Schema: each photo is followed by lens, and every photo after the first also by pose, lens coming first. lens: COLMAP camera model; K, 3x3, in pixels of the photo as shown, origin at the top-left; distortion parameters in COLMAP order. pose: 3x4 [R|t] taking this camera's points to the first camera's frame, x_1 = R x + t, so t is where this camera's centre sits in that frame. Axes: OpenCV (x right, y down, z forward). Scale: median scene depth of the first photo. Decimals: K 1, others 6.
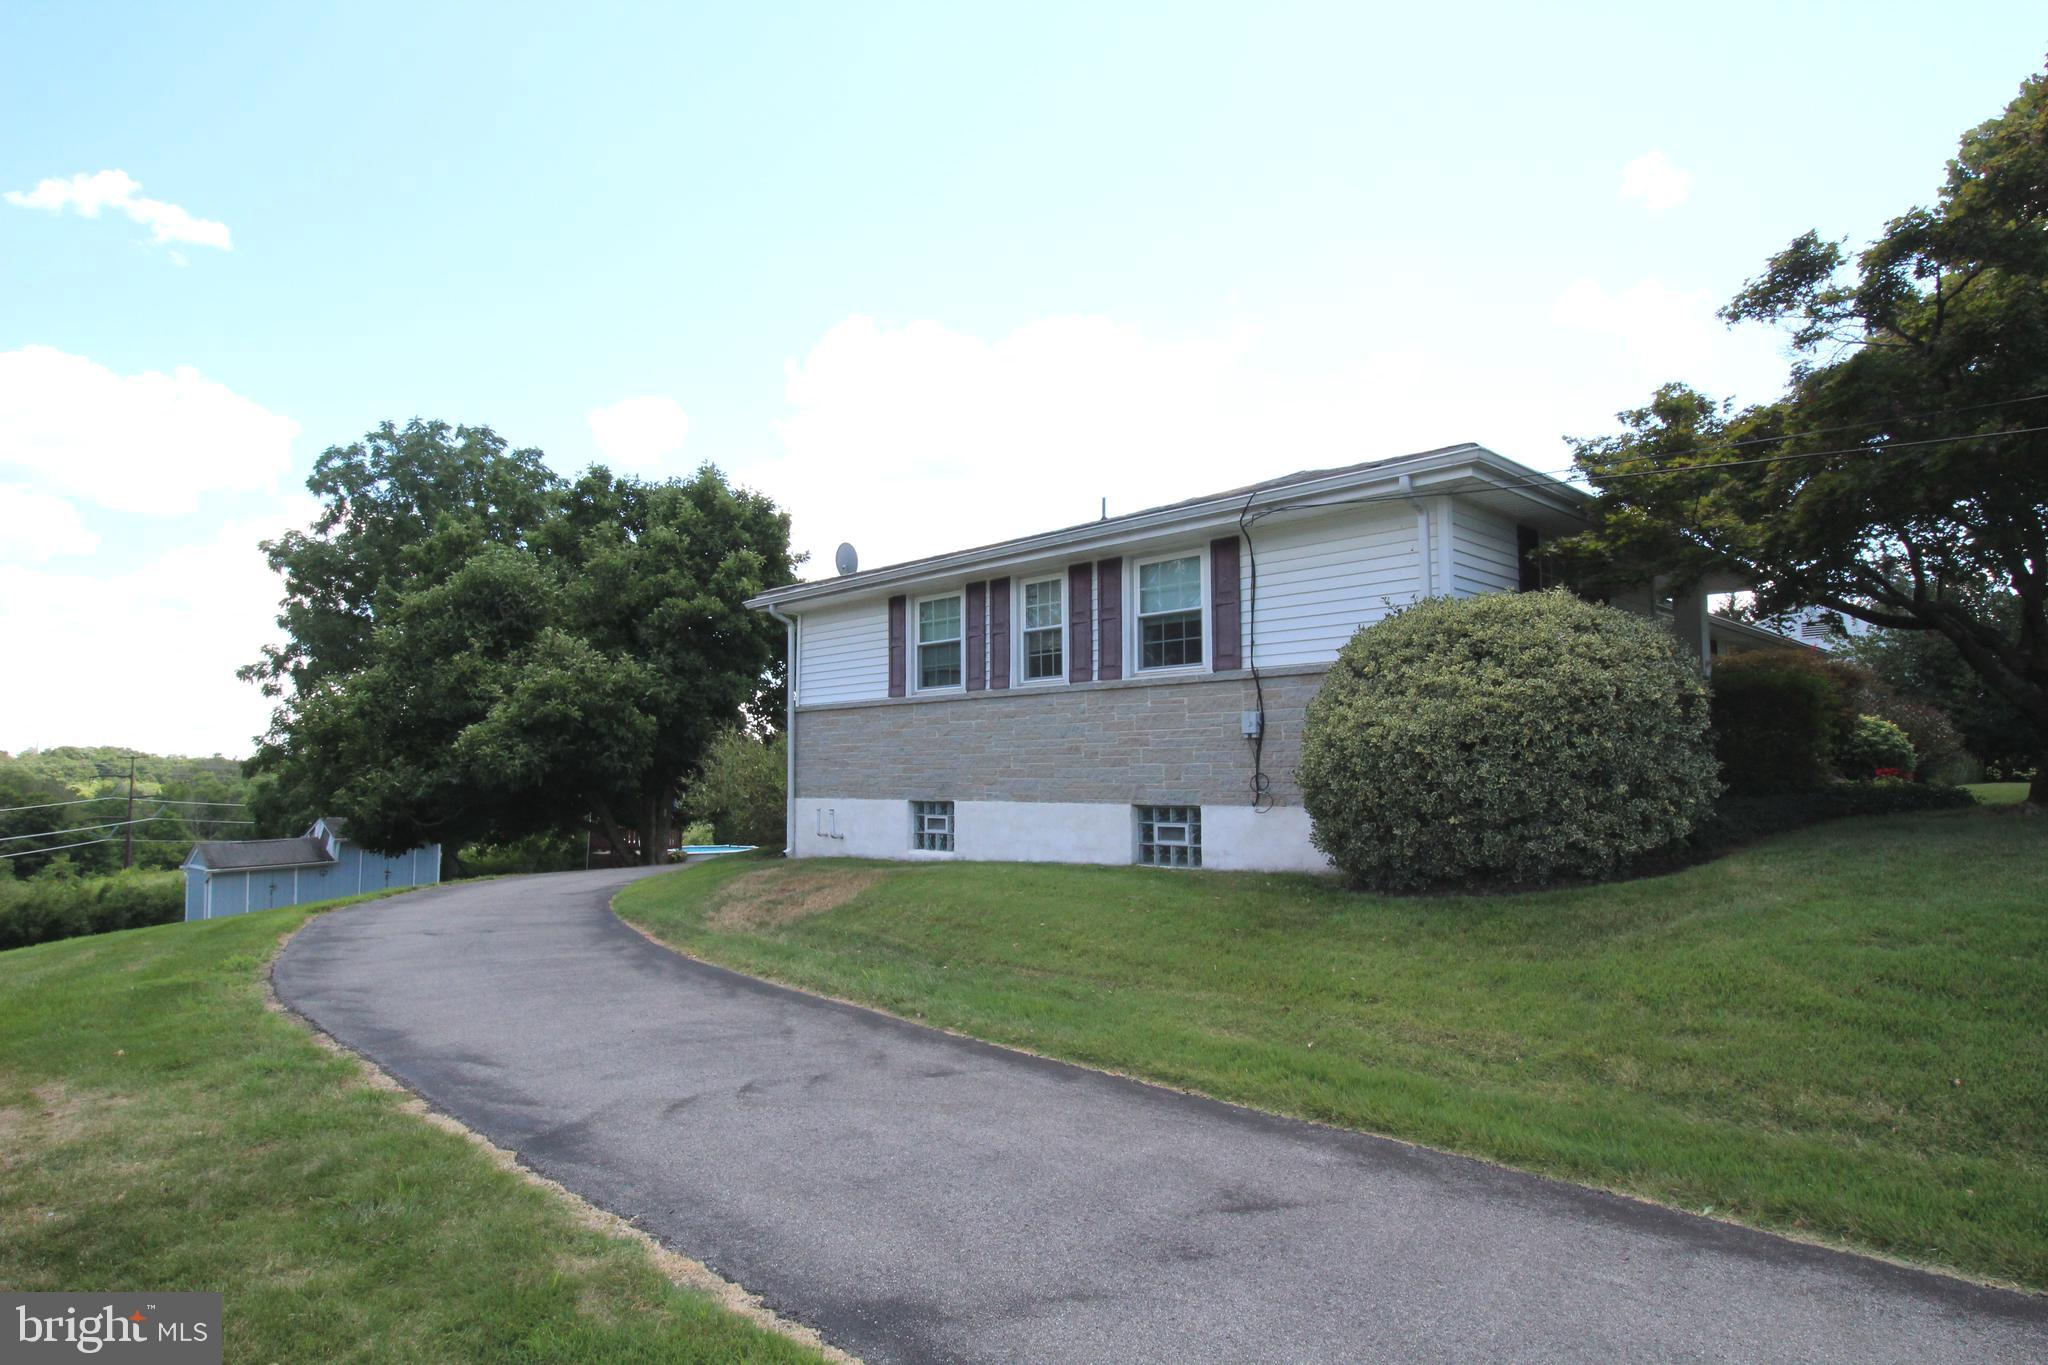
lens RADIAL K [[1162.7, 0, 1024.0], [0, 1162.7, 682.5], [0, 0, 1]] dist [-0.000303, -0.000019]
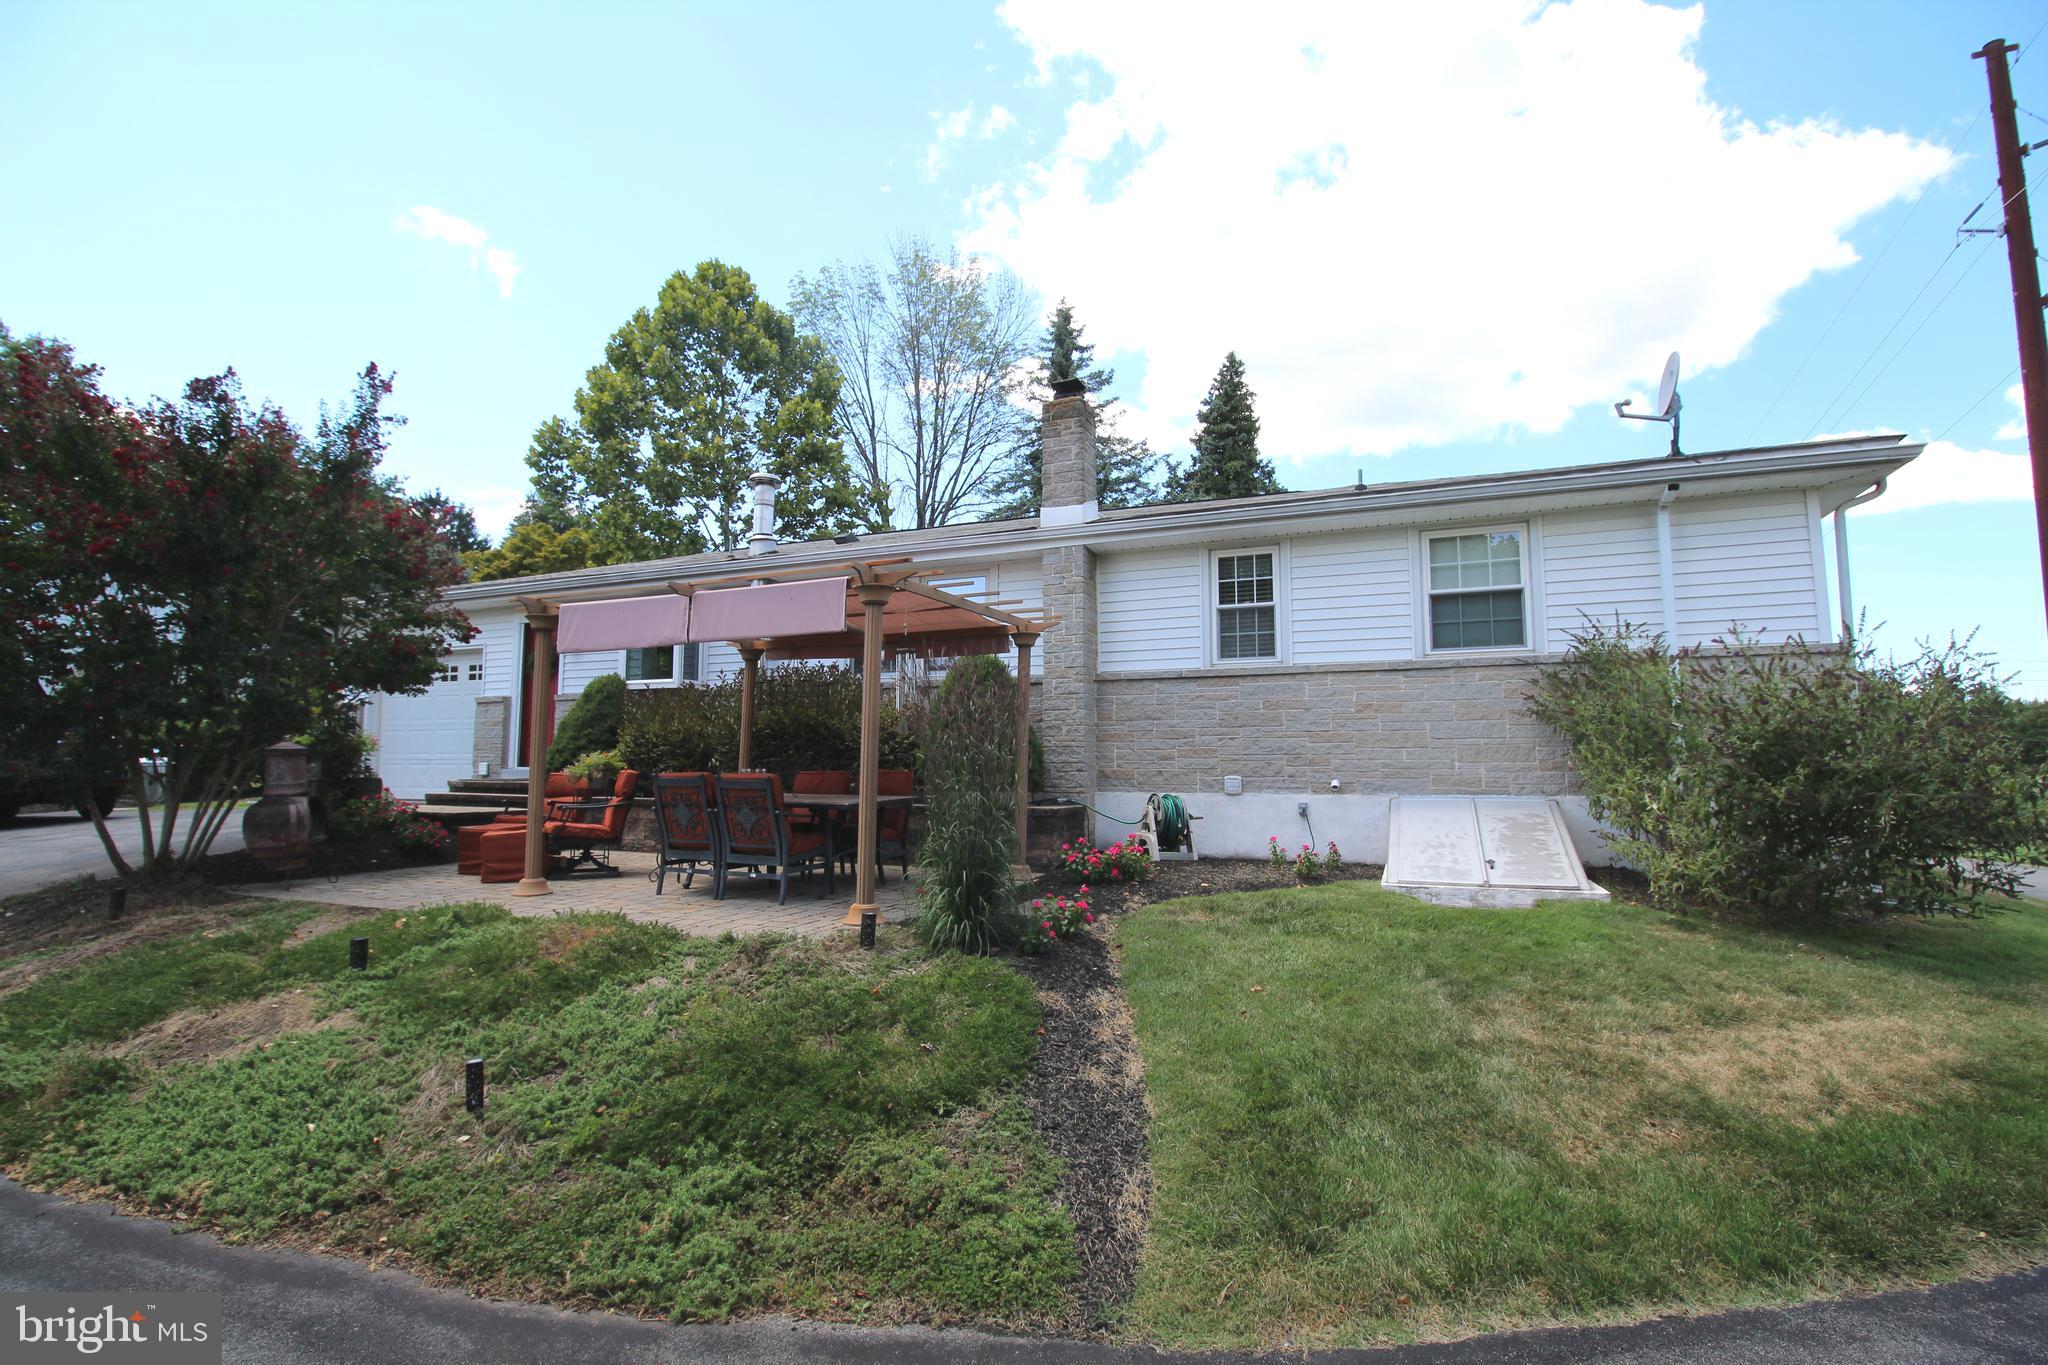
lens RADIAL K [[945.9, 0, 1024.0], [0, 945.9, 682.5], [0, 0, 1]] dist [0.009397, -0.016424]
pose [[0.917006, 0.043753, 0.396467, -0.489418], [-0.035861, 0.998984, -0.027302, 0.044778], [-0.397259, 0.010818, 0.917643, 0.454203]]
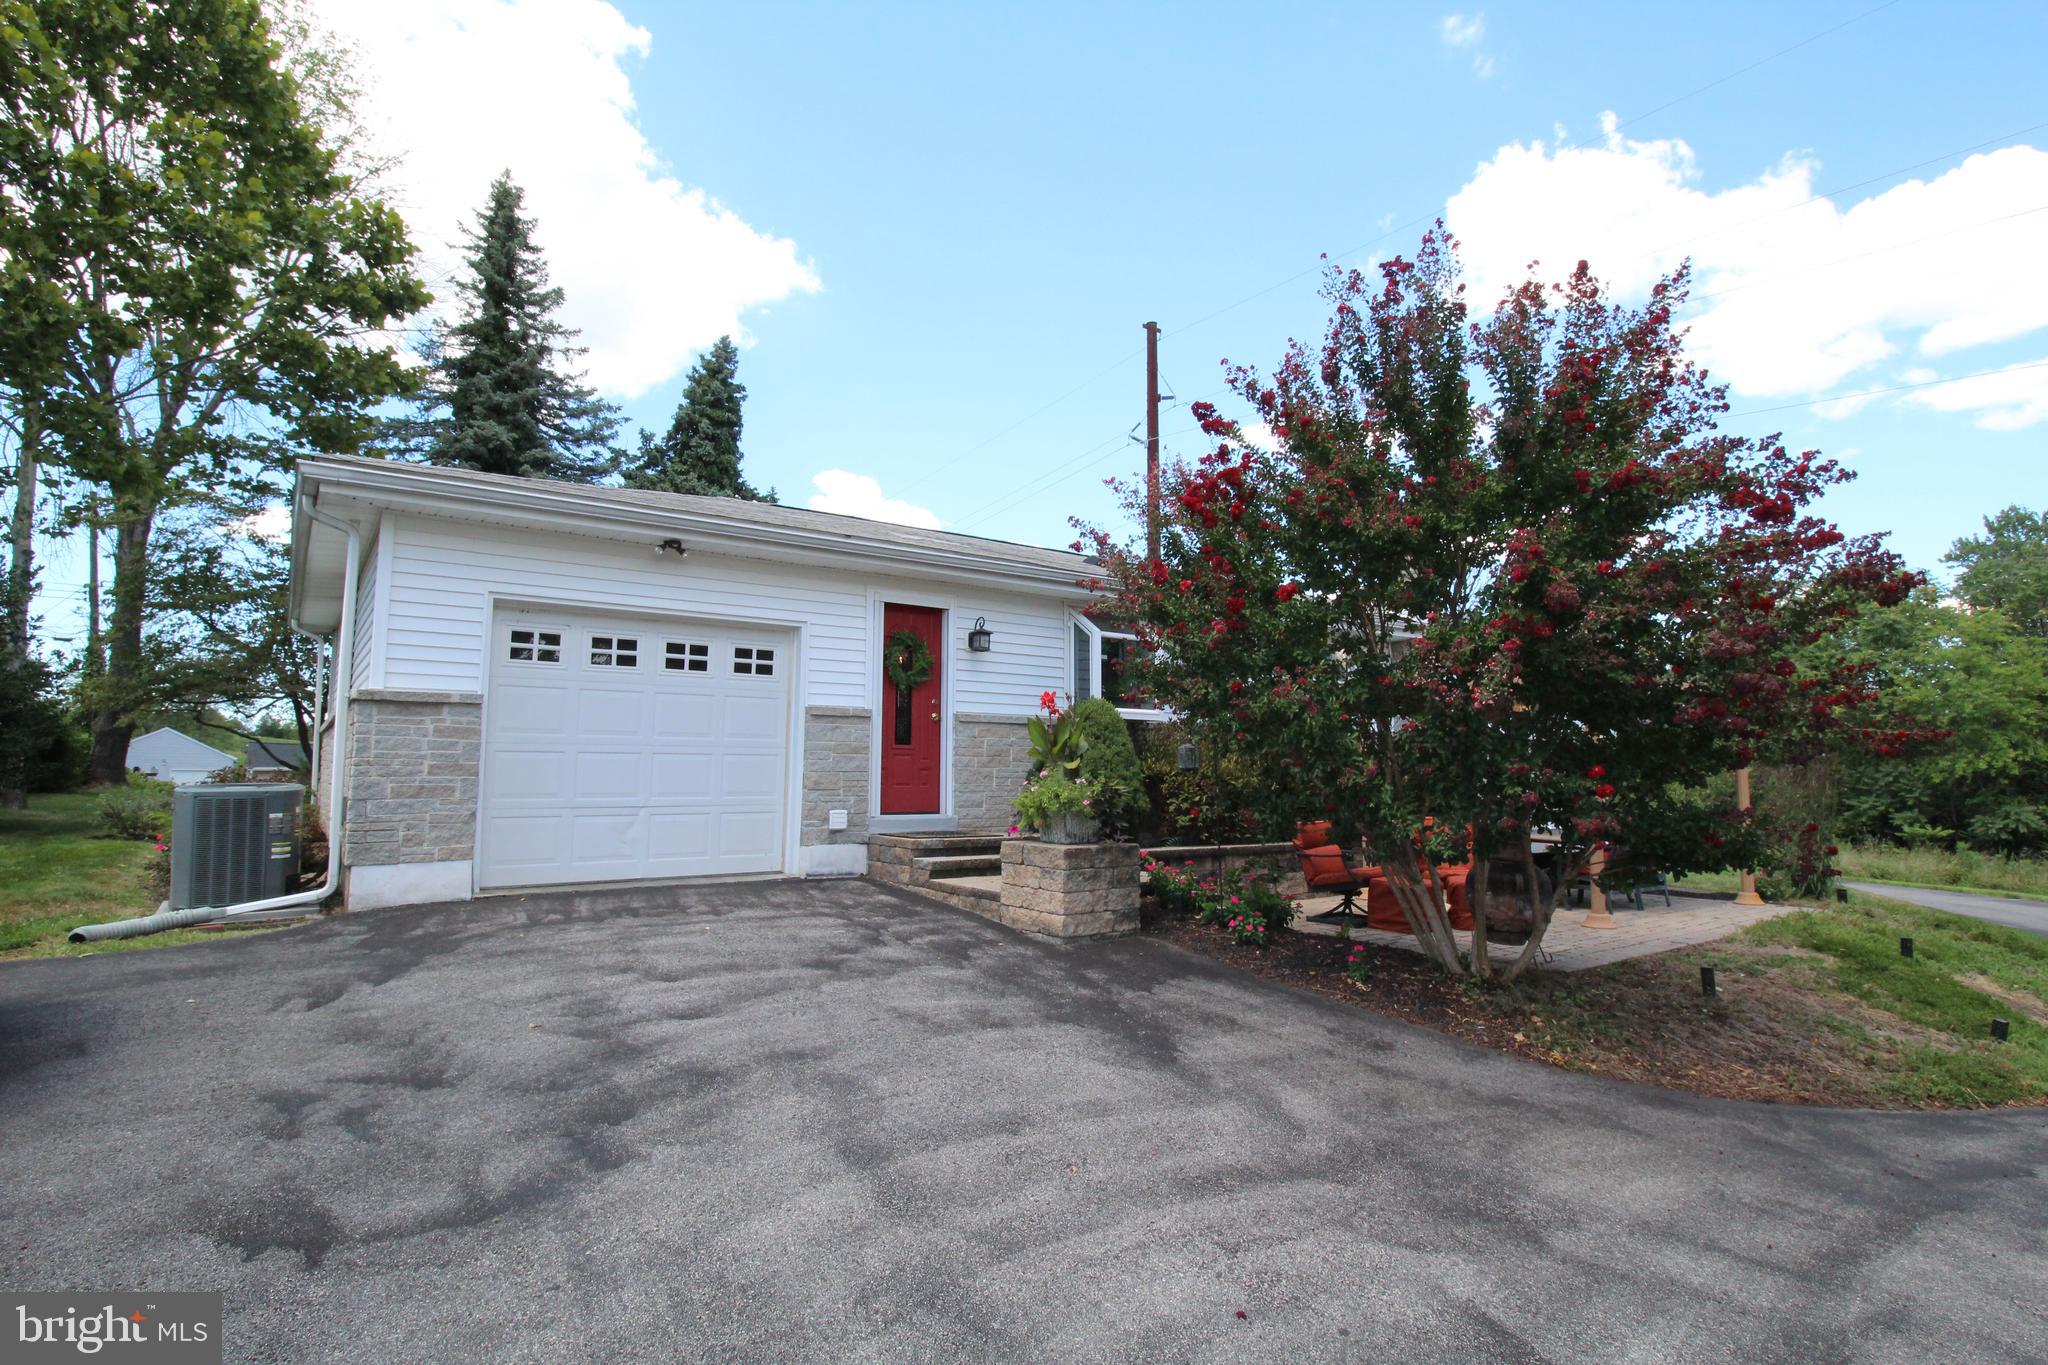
lens RADIAL K [[1021.4, 0, 1024.0], [0, 1021.4, 682.5], [0, 0, 1]] dist [-0.000154, 0.000015]
pose [[0.133968, 0.095913, 0.986333, -1.081965], [-0.070333, 0.993716, -0.087078, 0.076748], [-0.988487, -0.057706, 0.139872, 1.153283]]
